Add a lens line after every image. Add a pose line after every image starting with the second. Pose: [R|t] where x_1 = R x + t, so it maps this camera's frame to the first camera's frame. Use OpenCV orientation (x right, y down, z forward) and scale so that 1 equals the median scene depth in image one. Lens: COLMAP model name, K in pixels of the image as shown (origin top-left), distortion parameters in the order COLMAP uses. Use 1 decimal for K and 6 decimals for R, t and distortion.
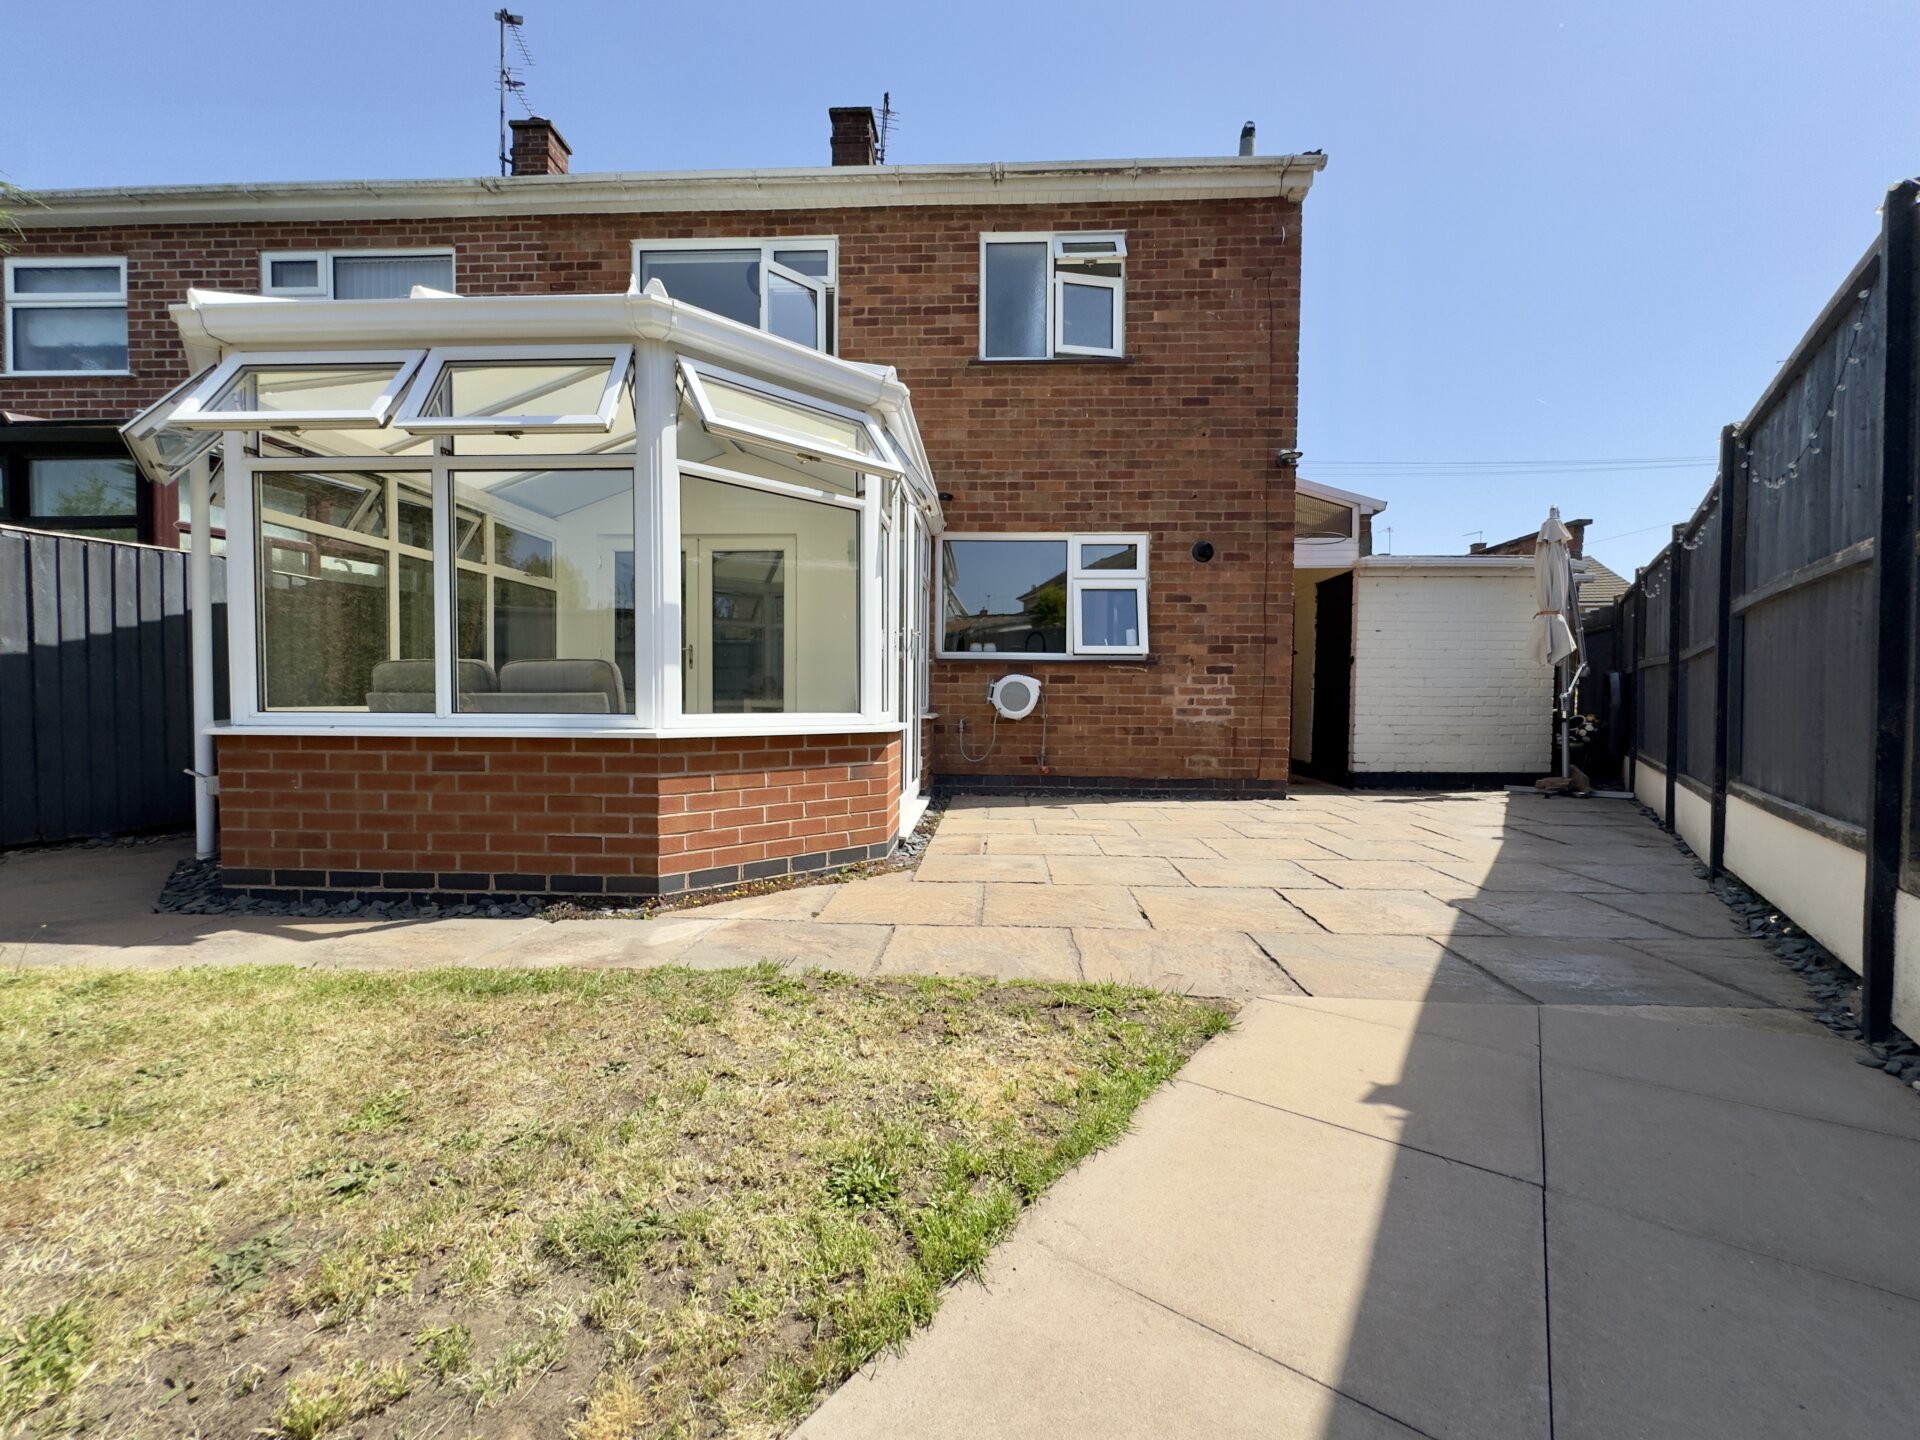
lens RADIAL K [[765.5, 0, 964.0], [0, 765.5, 721.9], [0, 0, 1]] dist [-0.004000, 0.001708]
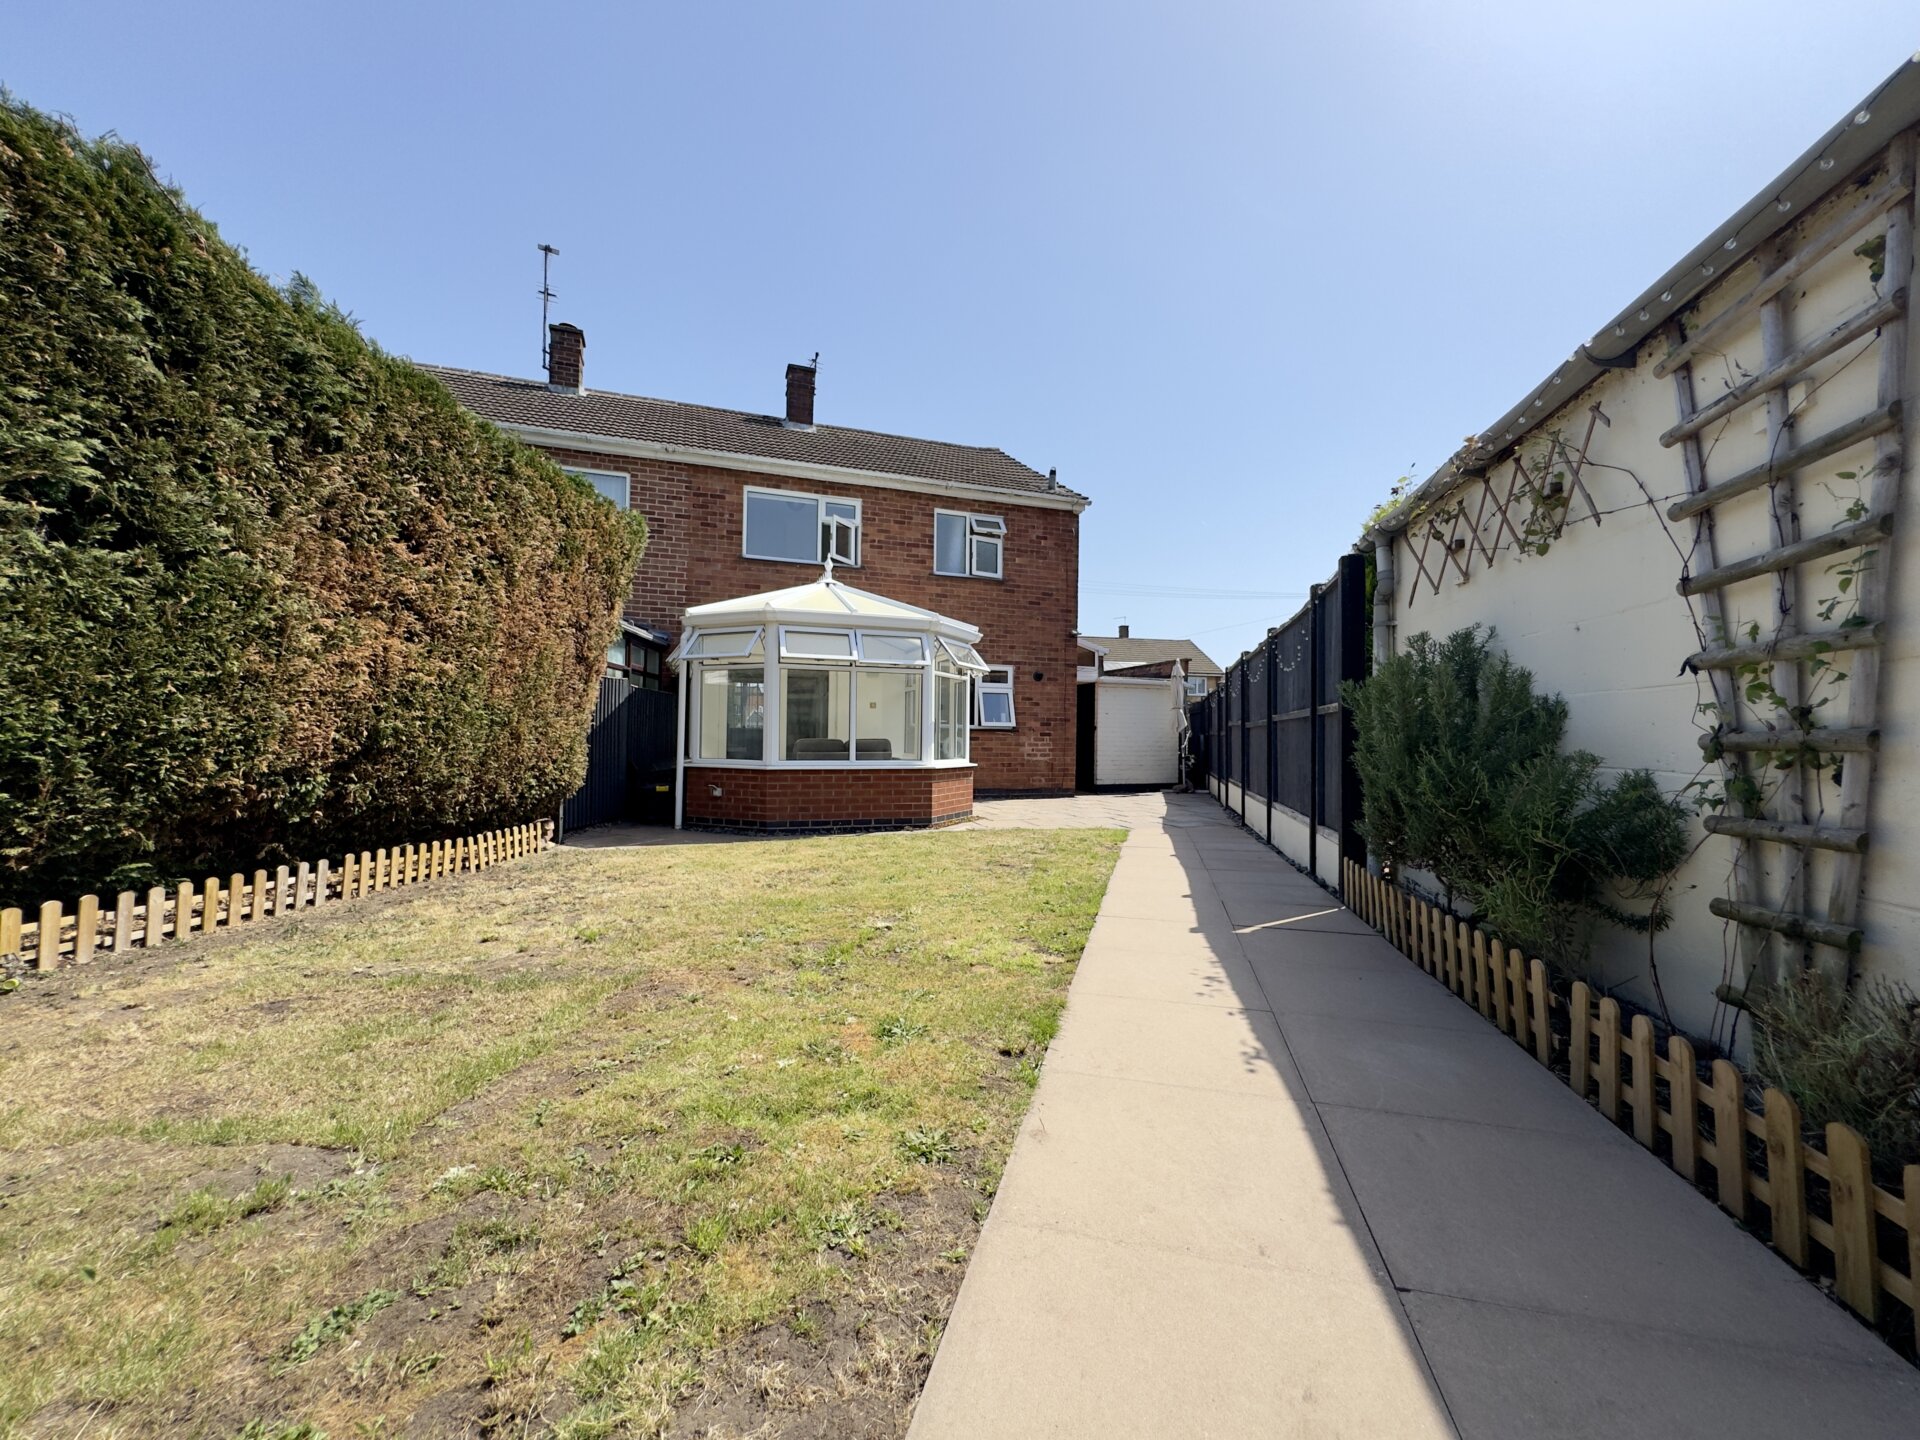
lens RADIAL K [[765.5, 0, 966.8], [0, 765.5, 723.5], [0, 0, 1]] dist [-0.004000, 0.001708]
pose [[0.920762, 0.010982, 0.389971, -0.652435], [0.006119, 0.999074, -0.042584, -0.011650], [-0.390077, 0.041596, 0.919842, -0.790952]]
